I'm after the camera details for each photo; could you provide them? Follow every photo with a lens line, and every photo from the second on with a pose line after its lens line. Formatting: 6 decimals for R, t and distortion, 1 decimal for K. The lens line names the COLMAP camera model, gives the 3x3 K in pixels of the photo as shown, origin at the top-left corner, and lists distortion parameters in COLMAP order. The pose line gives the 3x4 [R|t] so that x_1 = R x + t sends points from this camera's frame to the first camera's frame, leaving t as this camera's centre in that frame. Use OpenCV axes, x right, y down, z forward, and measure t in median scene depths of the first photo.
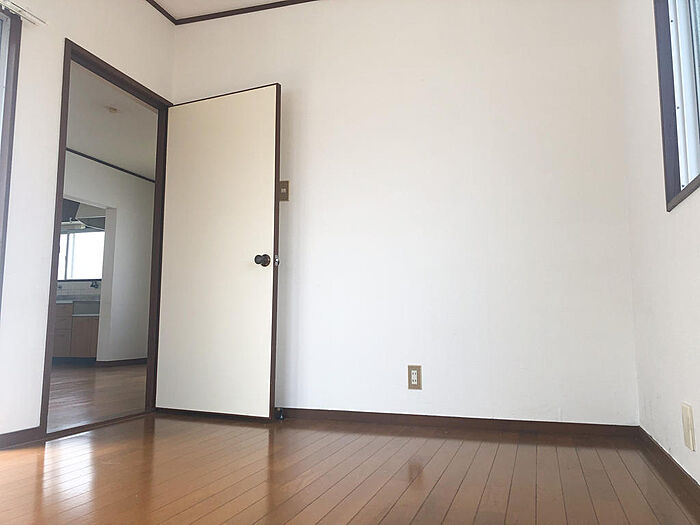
lens RADIAL K [[582.7, 0, 350.0], [0, 582.7, 262.5], [0, 0, 1]] dist [0.031594, 0.000087]
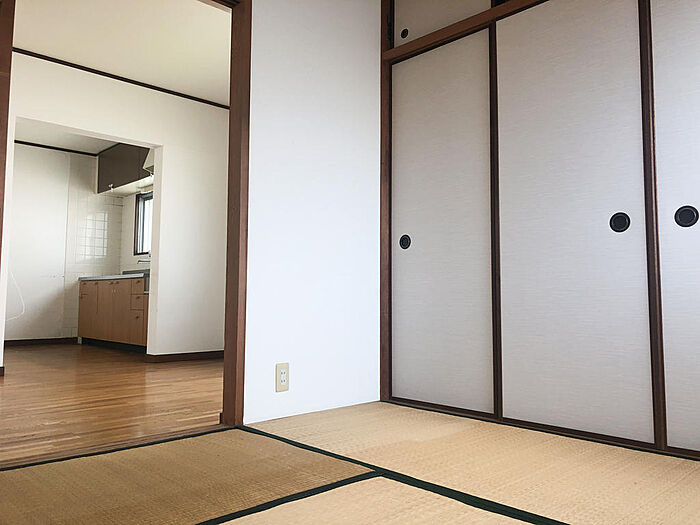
lens RADIAL K [[582.7, 0, 350.0], [0, 582.7, 262.5], [0, 0, 1]] dist [0.031594, 0.000087]
pose [[0.874393, -0.036222, -0.483865, 0.141138], [0.050926, 0.998553, 0.017276, 0.048876], [0.482539, -0.039747, 0.874972, 0.442687]]
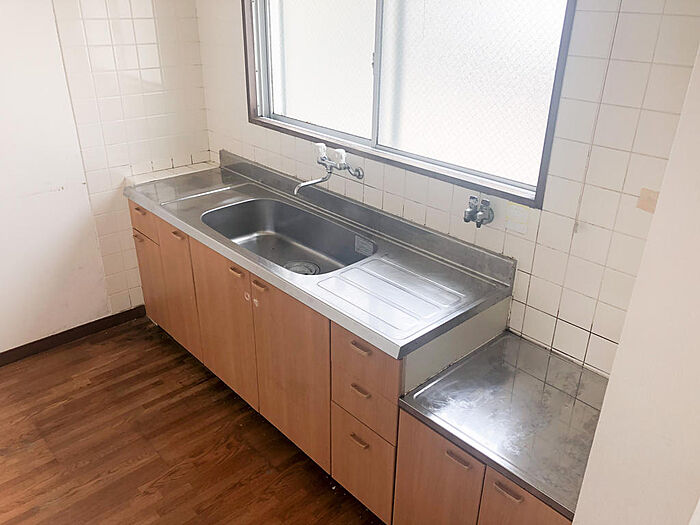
lens RADIAL K [[582.7, 0, 350.0], [0, 582.7, 262.5], [0, 0, 1]] dist [0.031594, 0.000087]
pose [[0.871810, 0.217165, -0.439075, -0.391071], [0.044502, 0.857536, 0.512495, -0.072006], [0.487819, -0.466338, 0.737944, 0.825236]]
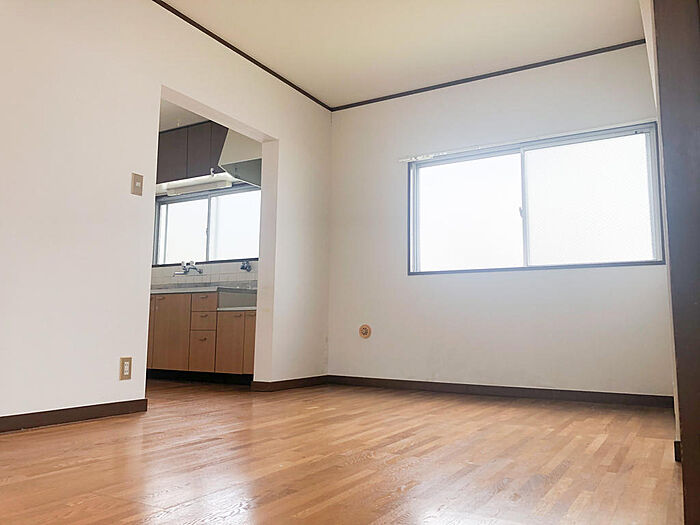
lens RADIAL K [[582.7, 0, 350.0], [0, 582.7, 262.5], [0, 0, 1]] dist [0.031594, 0.000087]
pose [[0.976233, -0.020764, -0.215726, -0.180581], [0.018205, 0.999738, -0.013841, 0.046683], [0.215957, 0.009585, 0.976356, 0.382566]]
